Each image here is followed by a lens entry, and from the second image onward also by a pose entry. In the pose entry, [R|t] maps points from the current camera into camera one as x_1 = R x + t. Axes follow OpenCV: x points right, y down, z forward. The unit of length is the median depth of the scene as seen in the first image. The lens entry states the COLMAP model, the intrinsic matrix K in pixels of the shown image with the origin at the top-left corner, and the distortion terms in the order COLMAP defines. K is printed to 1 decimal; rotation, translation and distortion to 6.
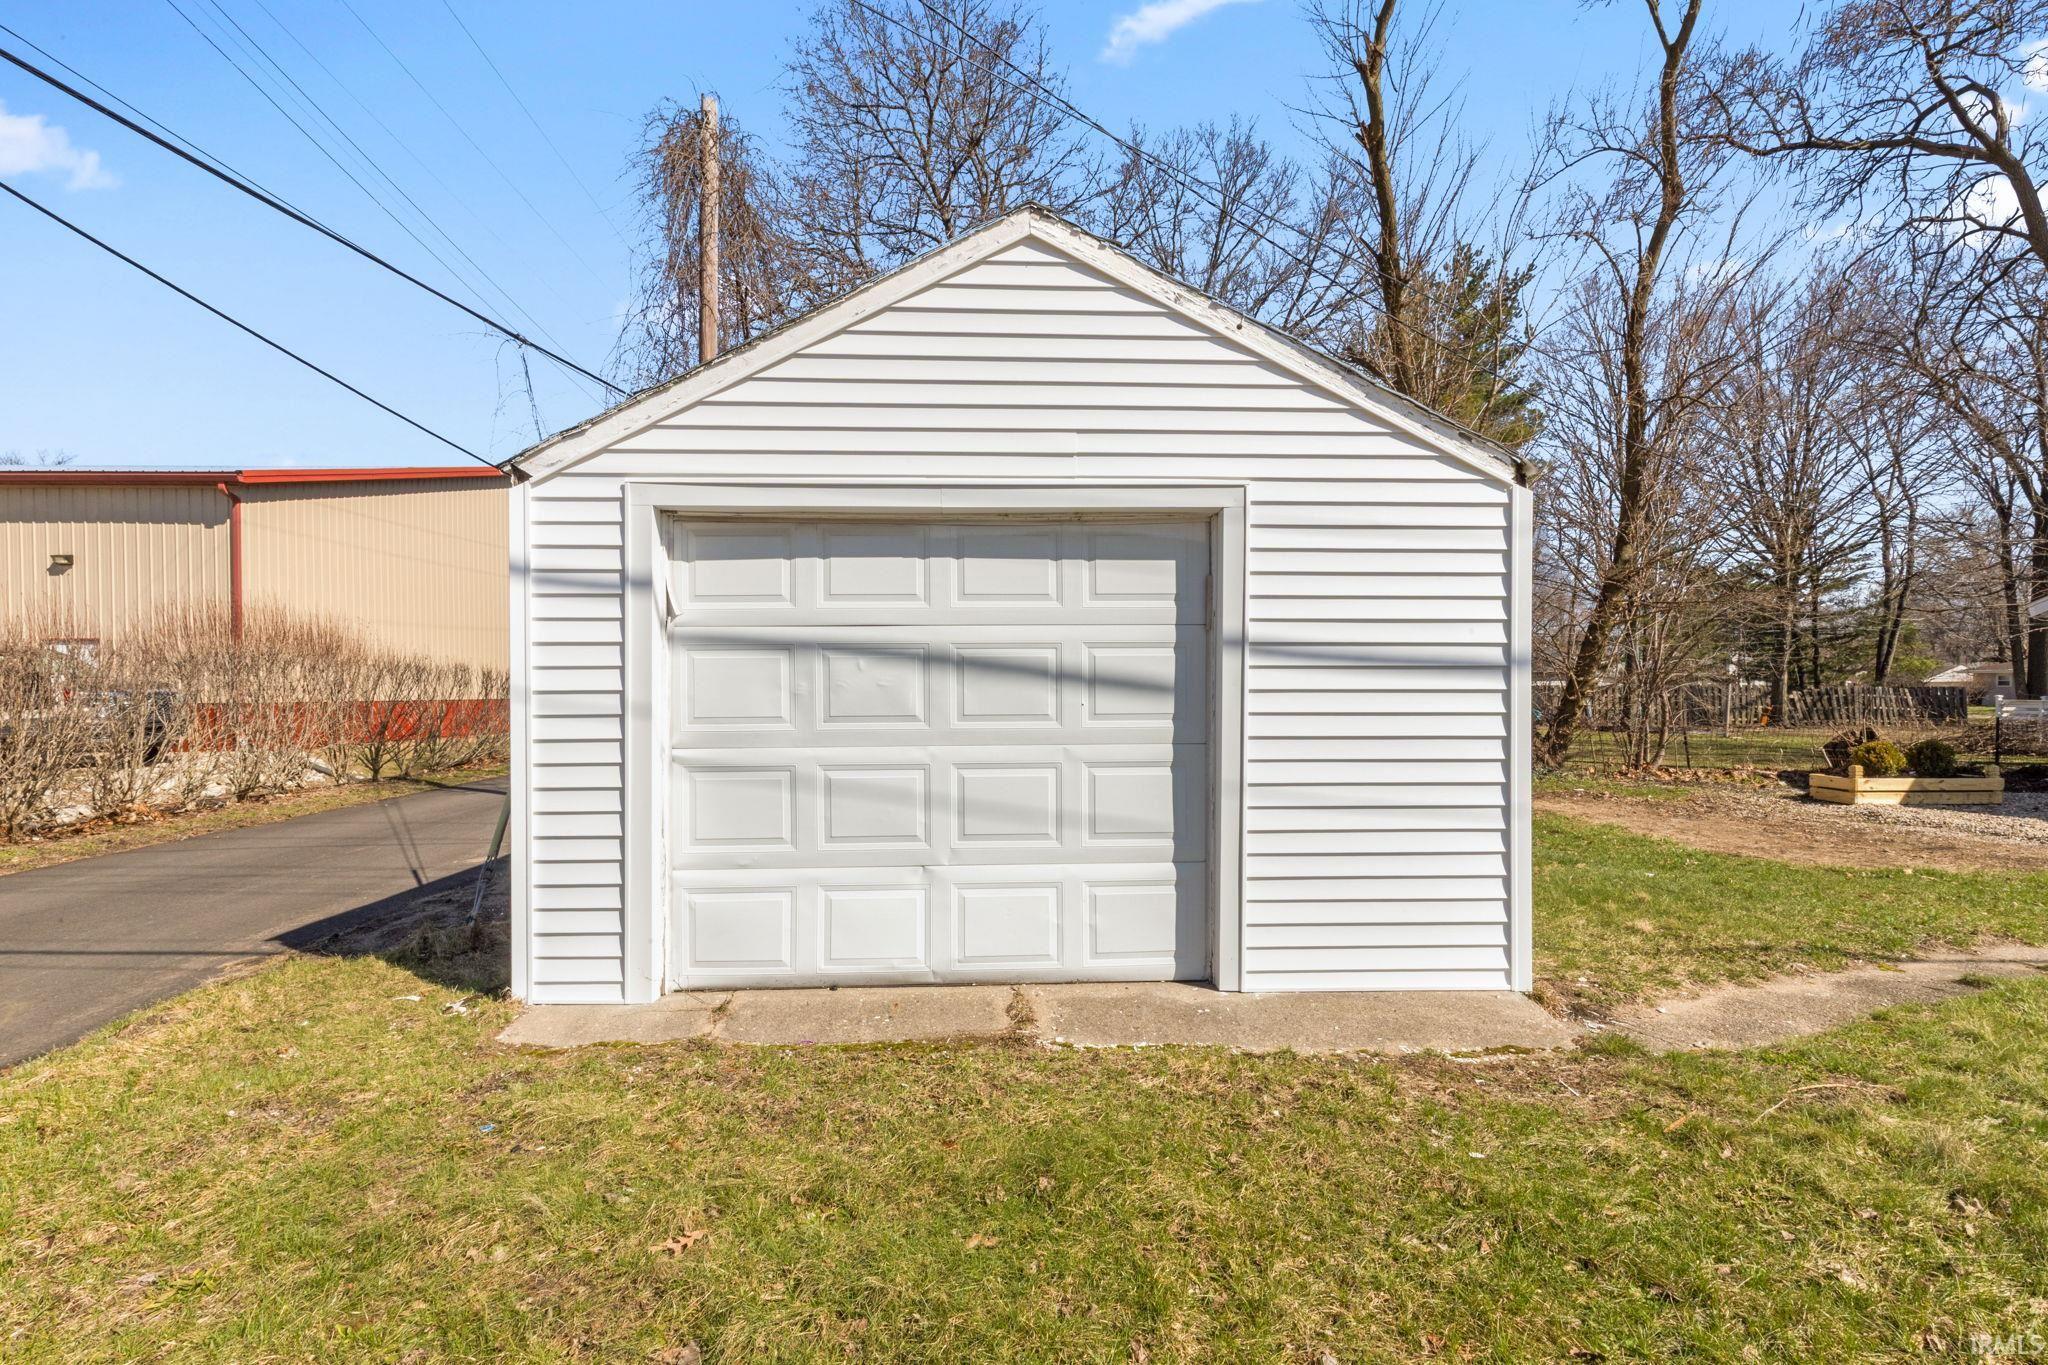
lens RADIAL K [[924.2, 0, 1014.5], [0, 924.2, 692.9], [0, 0, 1]] dist [0.001126, -0.000258]
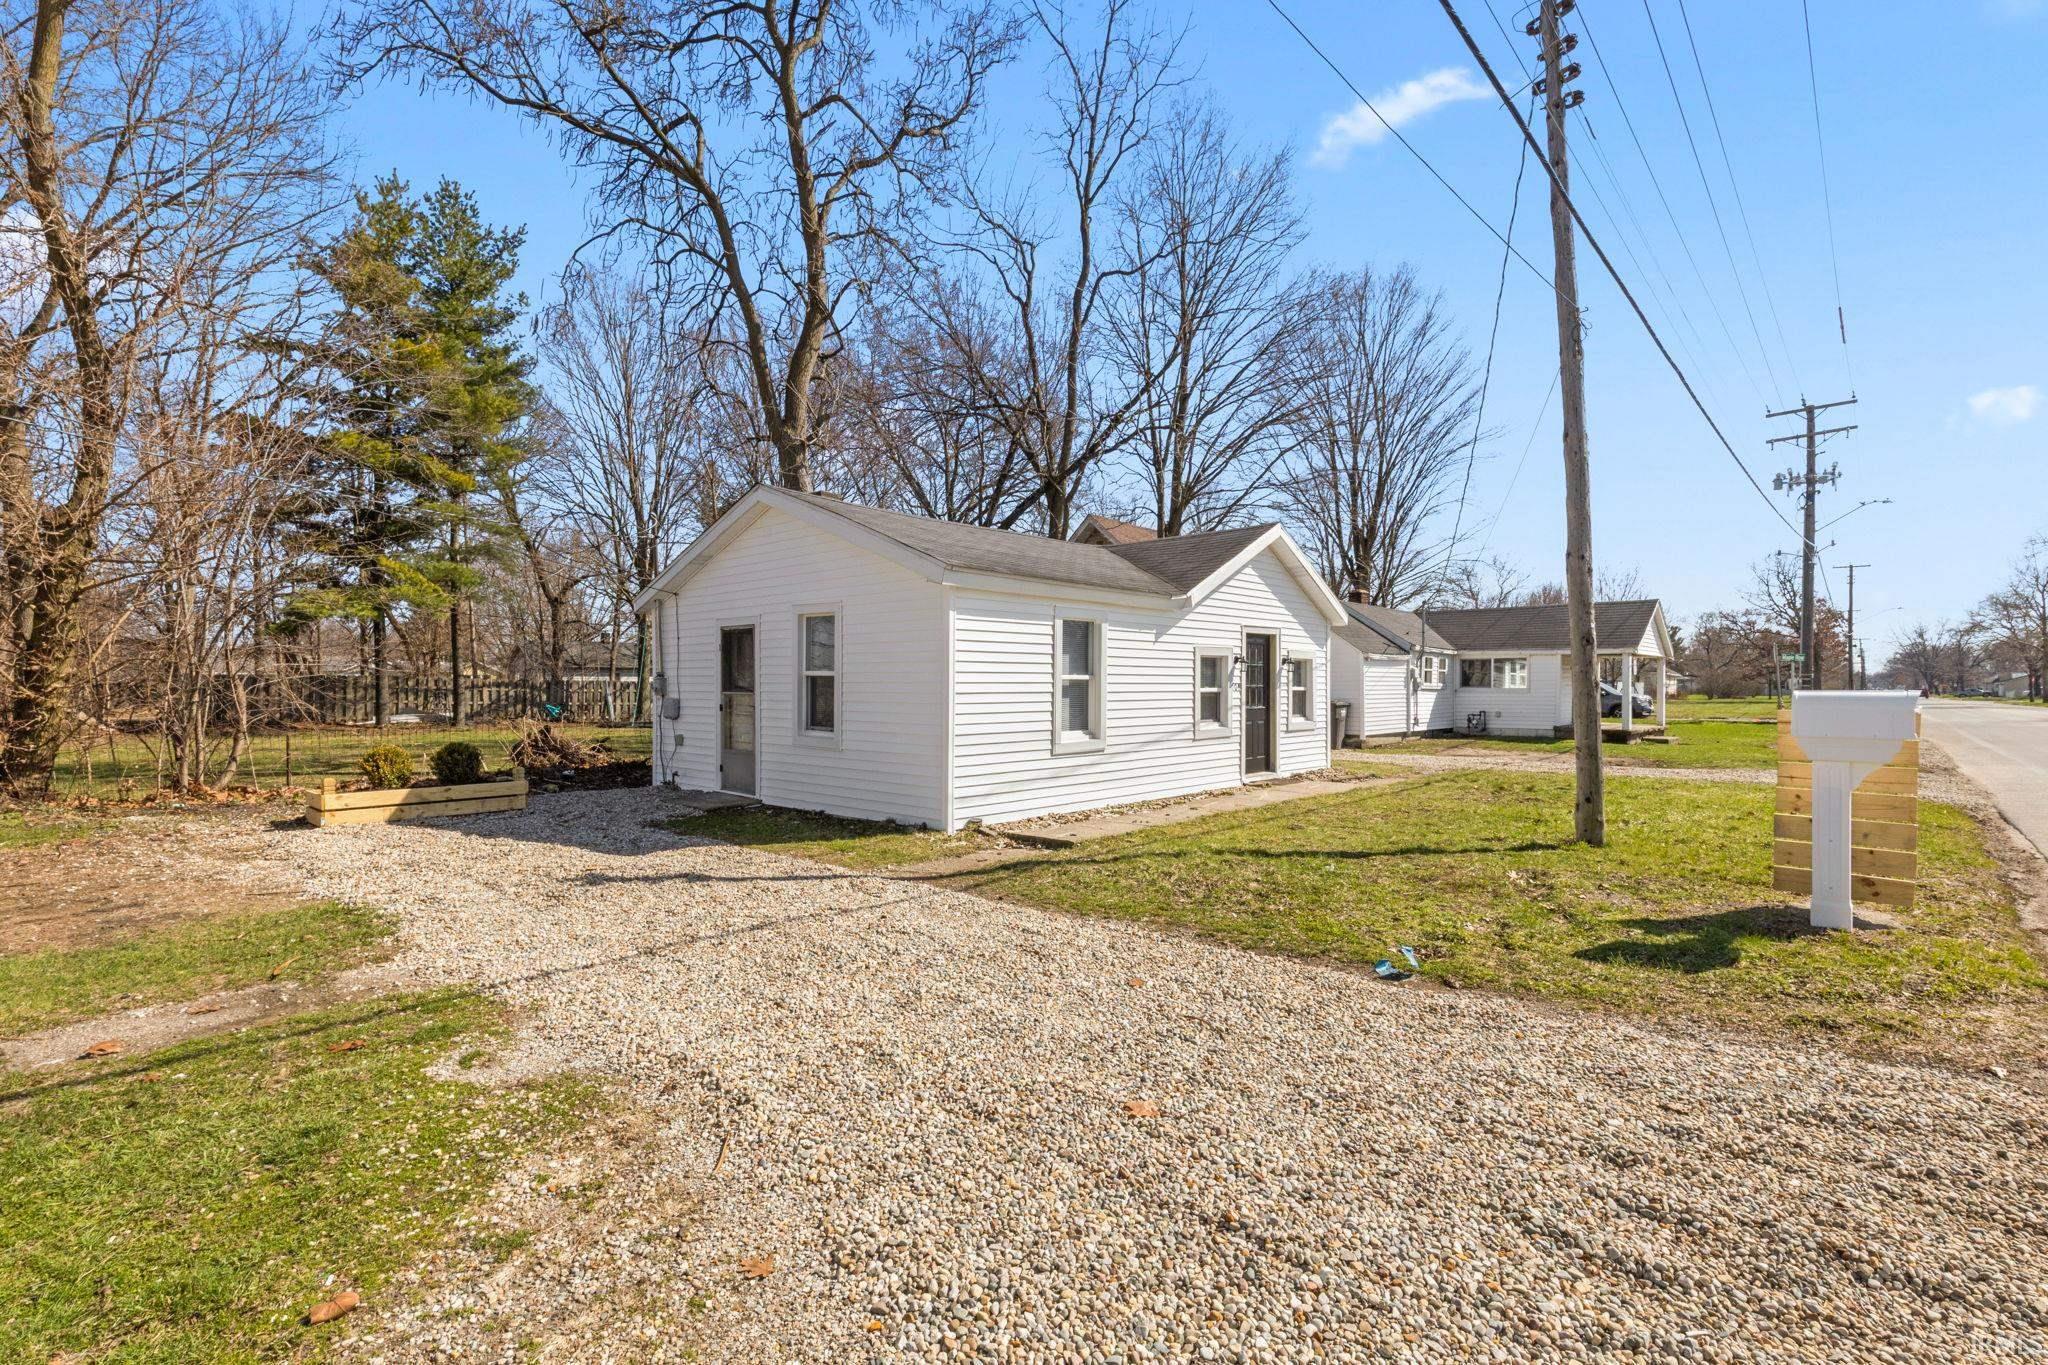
lens RADIAL K [[937.0, 0, 1023.0], [0, 937.0, 692.4], [0, 0, 1]] dist [0.003348, -0.001428]
pose [[0.695574, -0.009588, 0.718390, 0.643103], [0.010542, 0.999940, 0.003139, 0.005090], [-0.718377, 0.005390, 0.695633, -0.007412]]
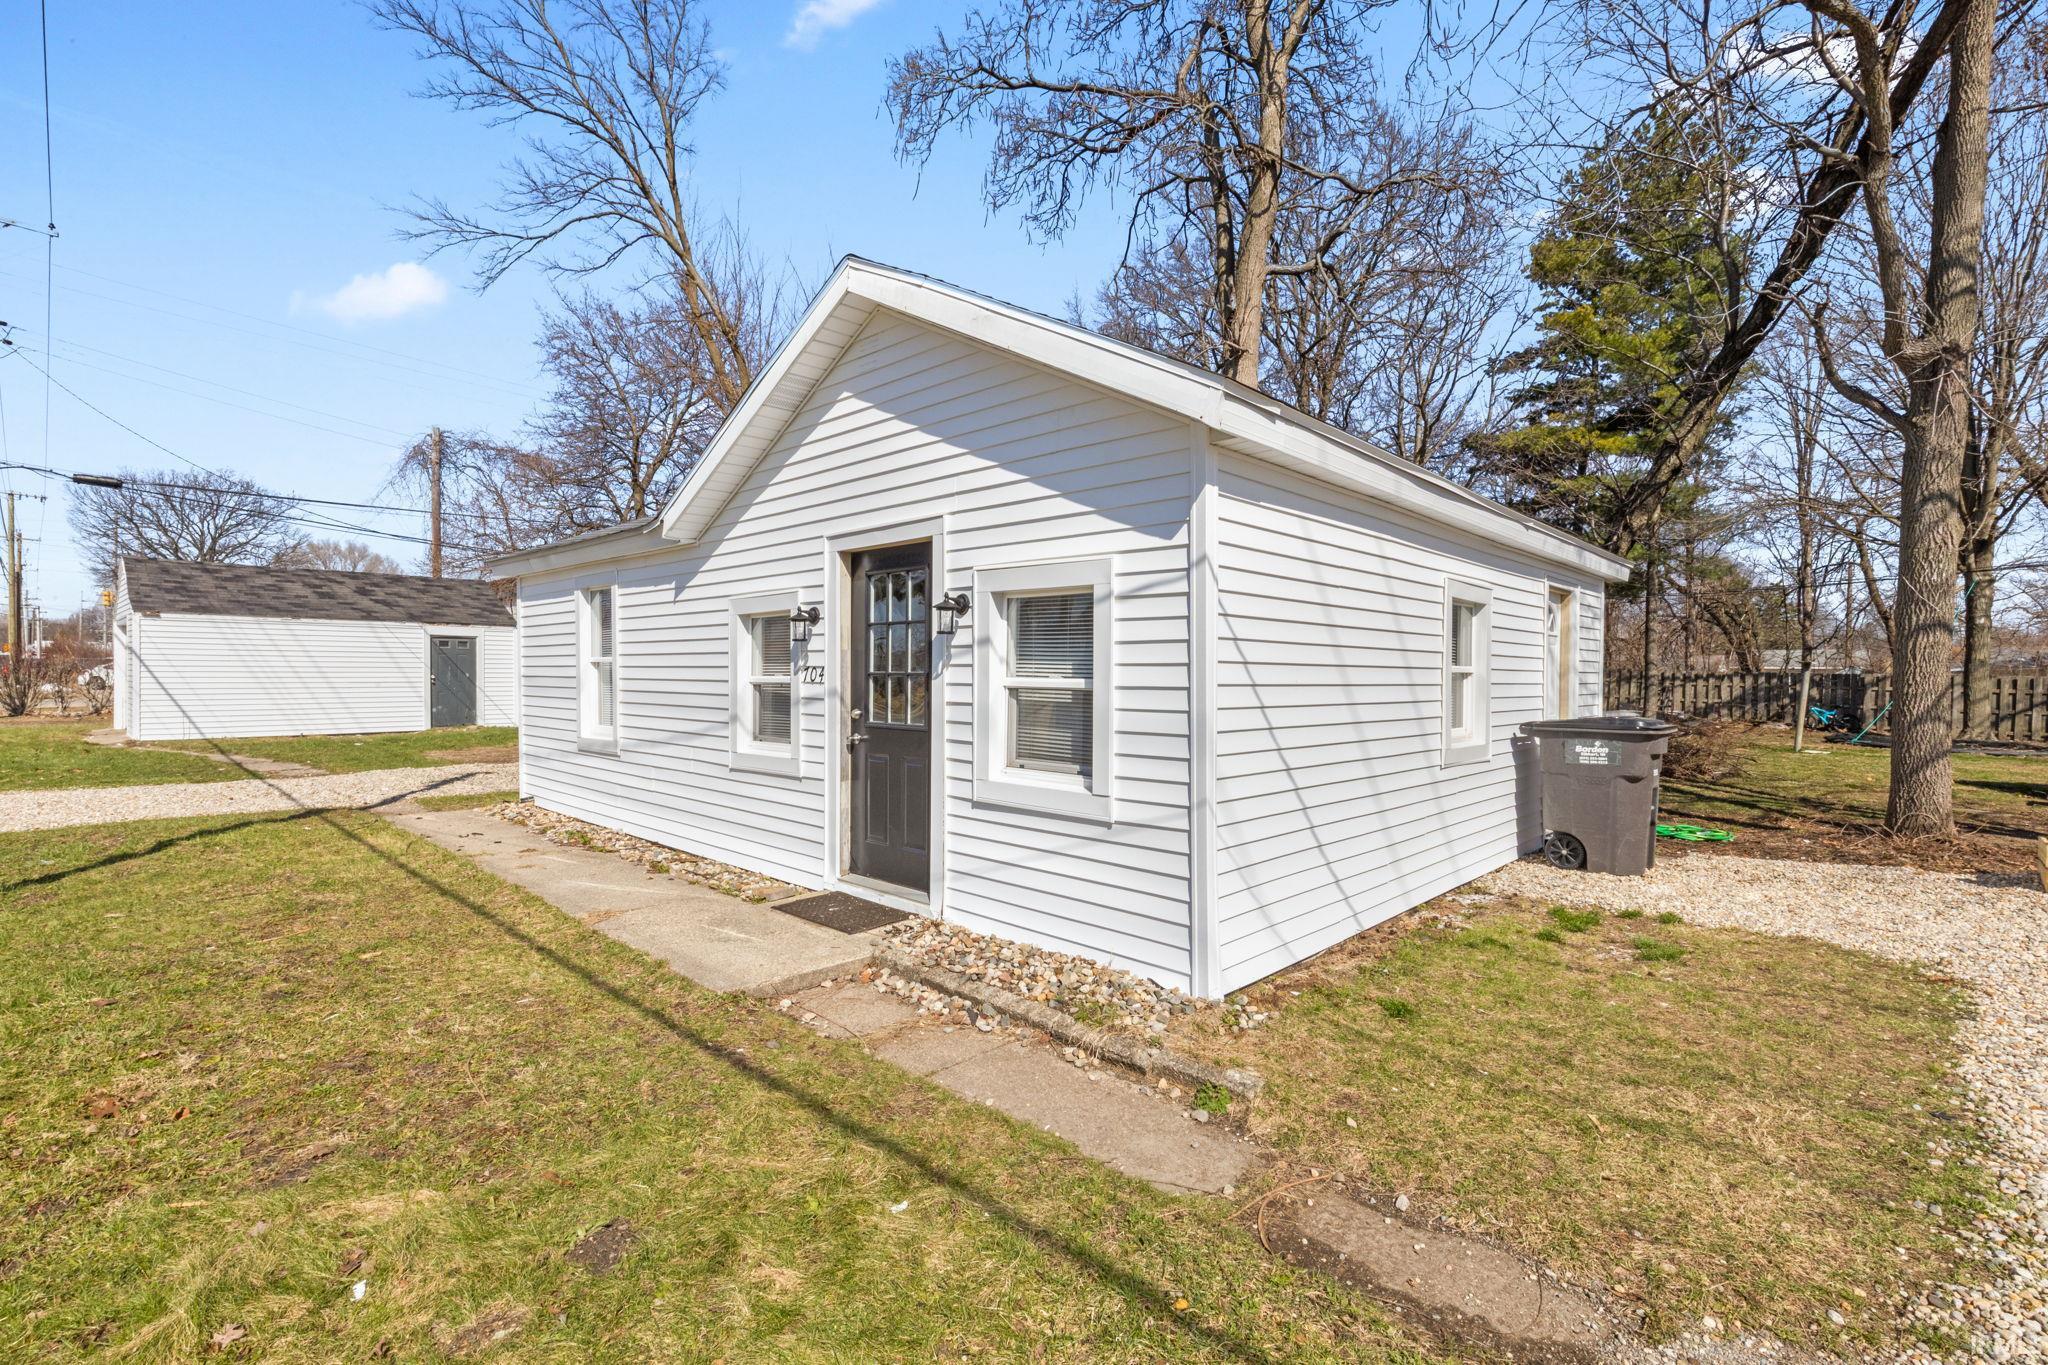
lens RADIAL K [[924.2, 0, 1014.5], [0, 924.2, 692.9], [0, 0, 1]] dist [0.001126, -0.000258]
pose [[0.693415, 0.016665, -0.720346, 1.897086], [-0.019034, 0.999807, 0.004807, 0.009842], [0.720287, 0.010378, 0.693598, 0.277261]]
